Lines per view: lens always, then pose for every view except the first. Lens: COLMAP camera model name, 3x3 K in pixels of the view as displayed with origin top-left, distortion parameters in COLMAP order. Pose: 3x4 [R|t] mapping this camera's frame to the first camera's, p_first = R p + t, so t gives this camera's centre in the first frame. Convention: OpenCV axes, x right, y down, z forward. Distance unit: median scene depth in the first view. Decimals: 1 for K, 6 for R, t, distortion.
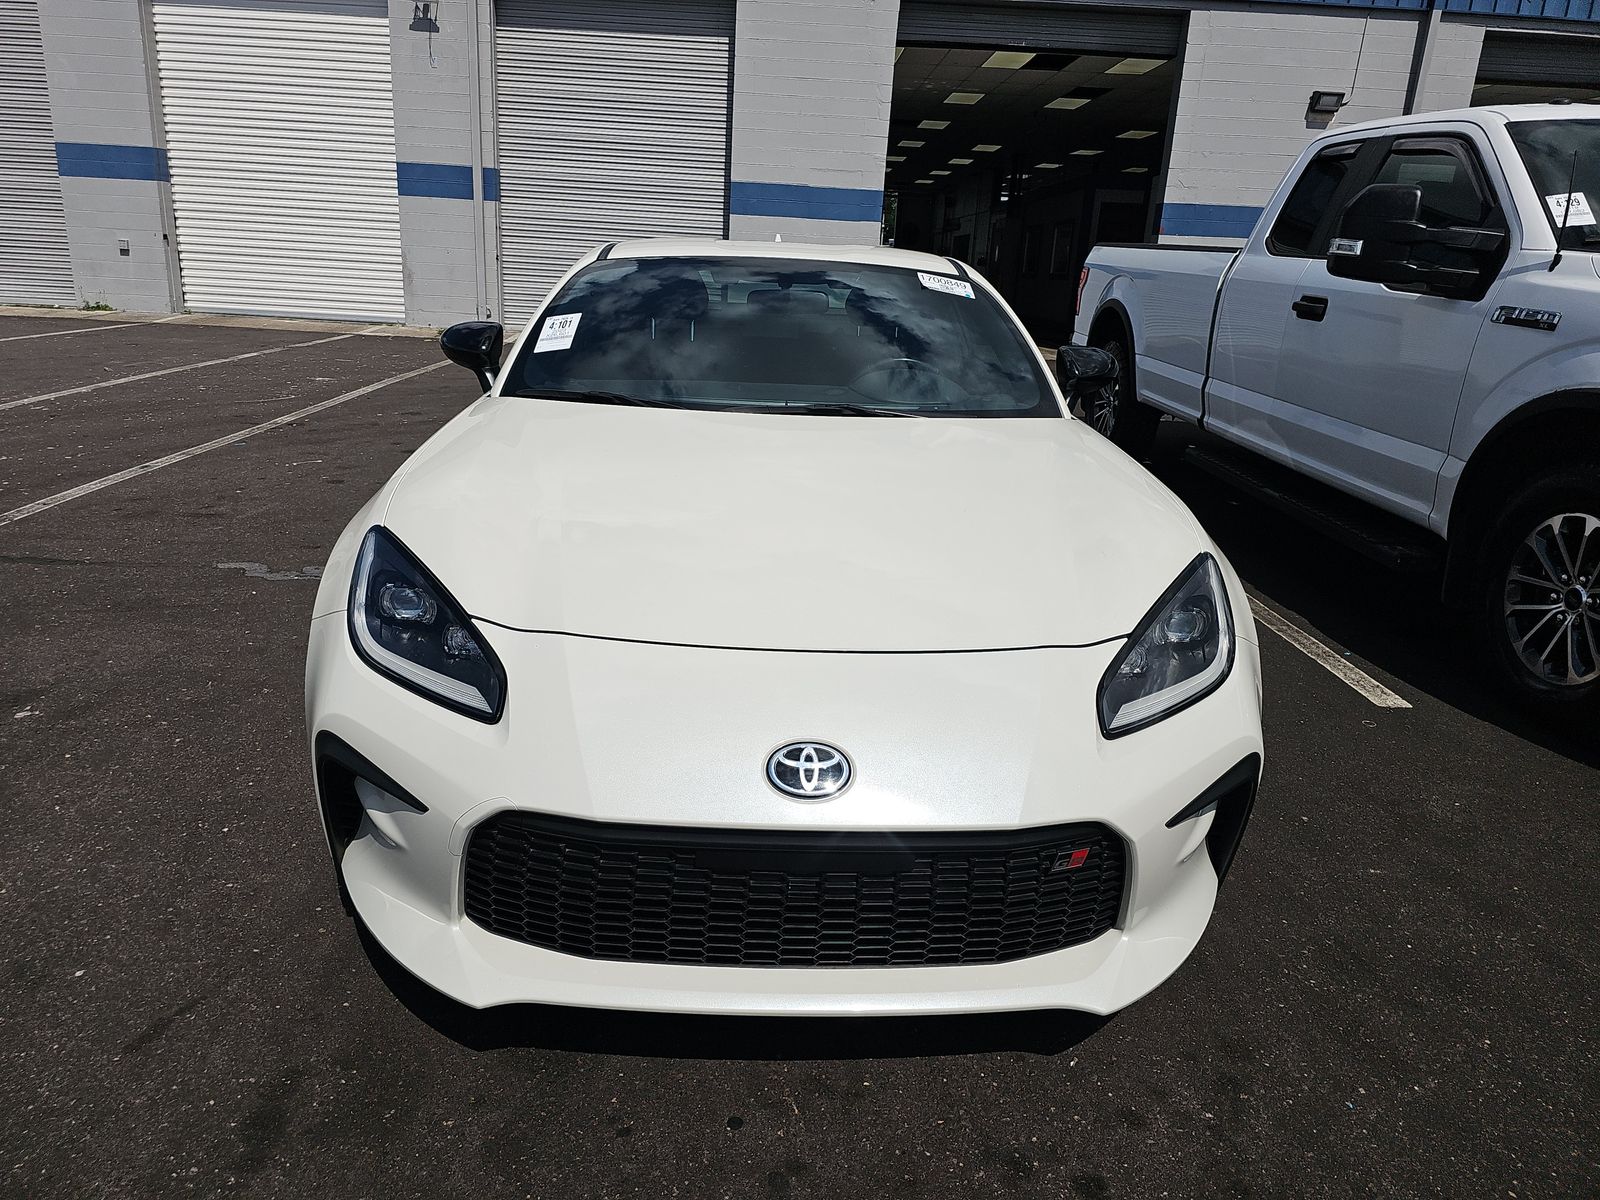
lens RADIAL K [[1080.5, 0, 789.0], [0, 1080.5, 593.1], [0, 0, 1]] dist [0.070485, -0.062872]
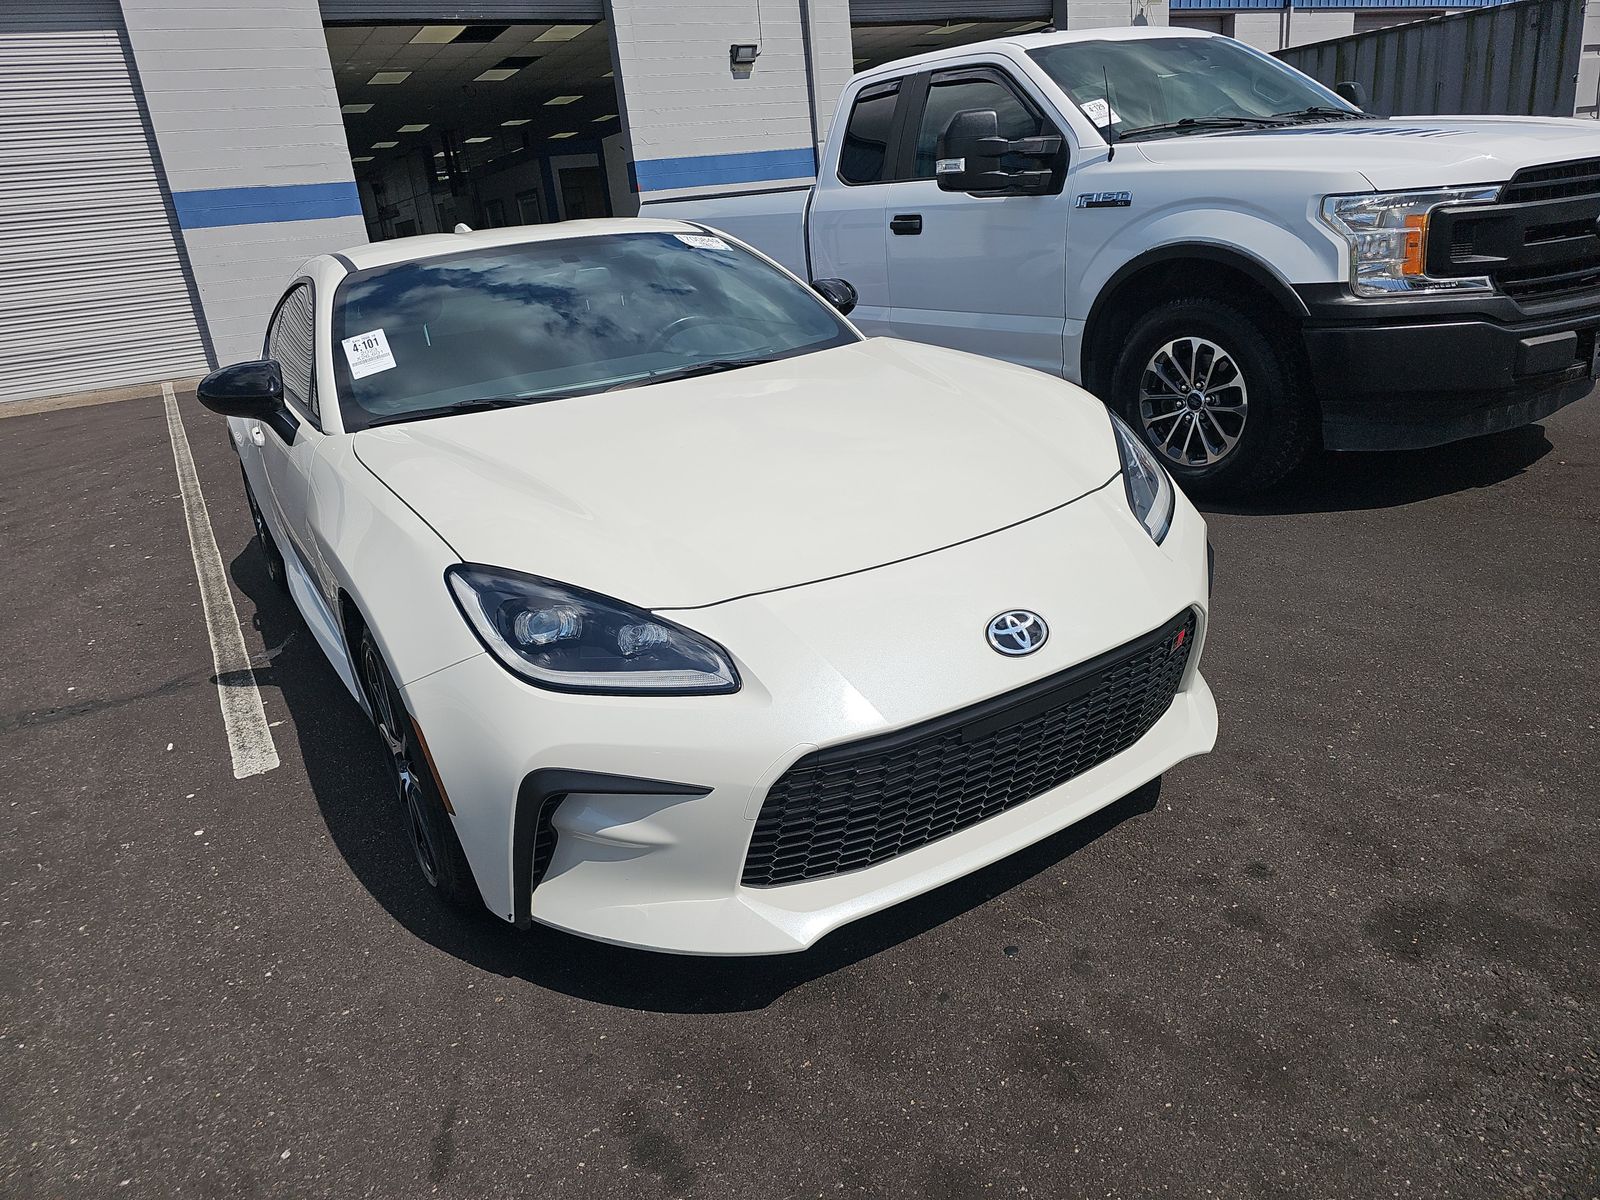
lens RADIAL K [[1080.5, 0, 789.0], [0, 1080.5, 593.1], [0, 0, 1]] dist [0.070485, -0.062872]
pose [[0.859745, -0.290293, 0.420201, -0.296203], [0.281274, 0.955868, 0.084860, -0.020379], [-0.426291, 0.045234, 0.903454, 0.018250]]
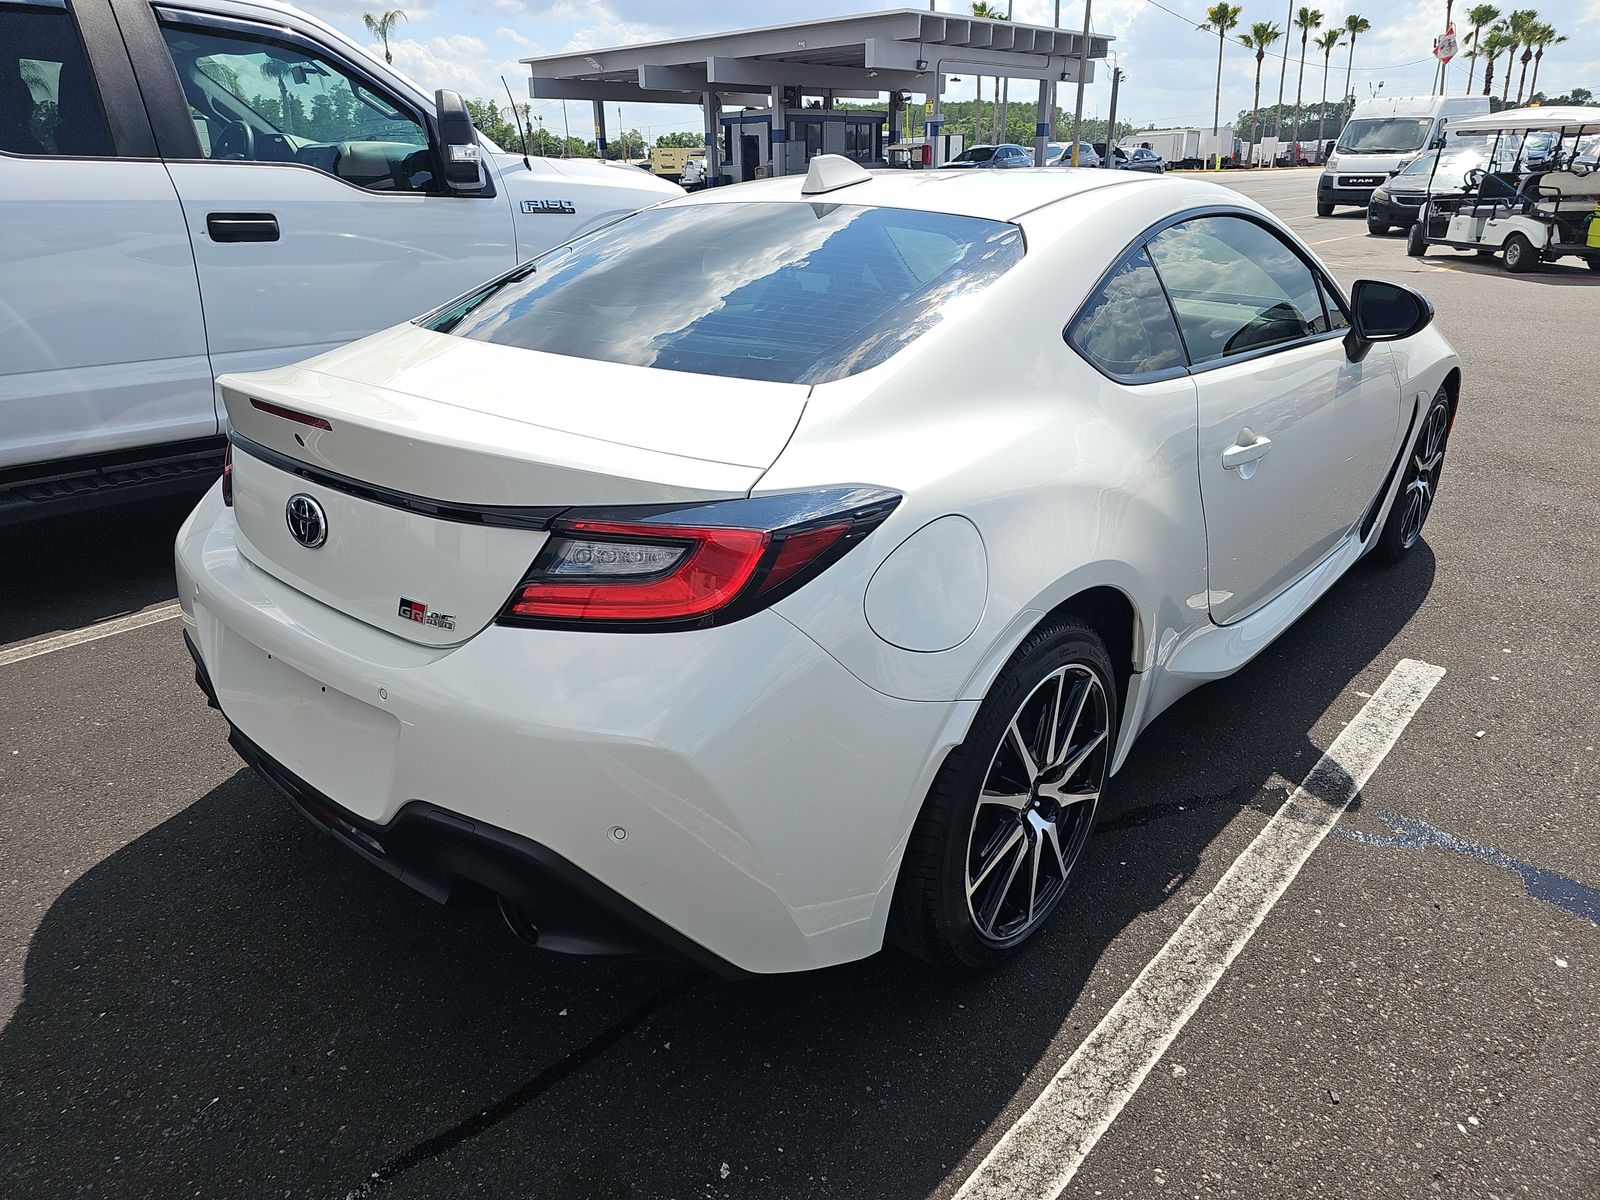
lens RADIAL K [[1080.5, 0, 789.0], [0, 1080.5, 593.1], [0, 0, 1]] dist [0.070485, -0.062872]
pose [[-0.750820, -0.274681, 0.600682, -0.456878], [0.174171, 0.794903, 0.581200, -0.555087], [-0.637129, 0.540998, -0.548988, 1.665632]]
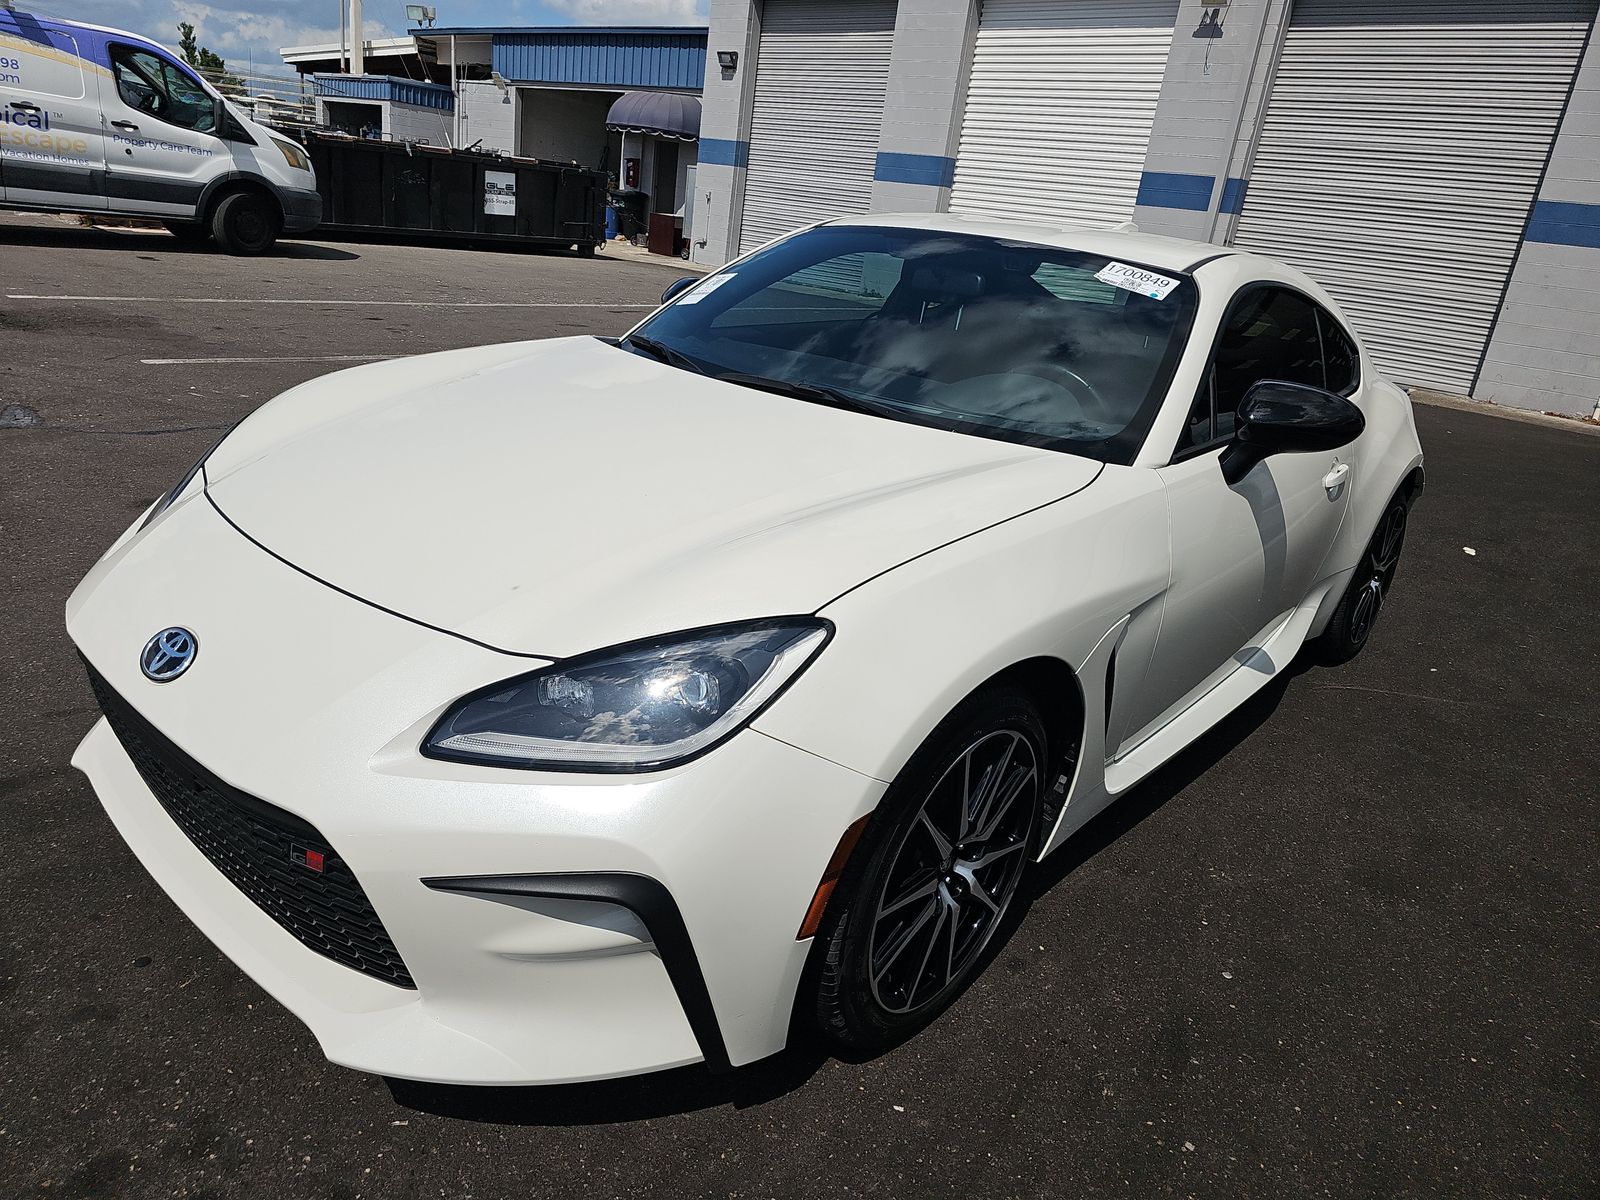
lens RADIAL K [[1080.5, 0, 789.0], [0, 1080.5, 593.1], [0, 0, 1]] dist [0.070485, -0.062872]
pose [[0.720715, 0.267687, -0.639464, 0.467176], [-0.281229, 0.956024, 0.083241, -0.060441], [0.633625, 0.119842, 0.764302, 0.253536]]
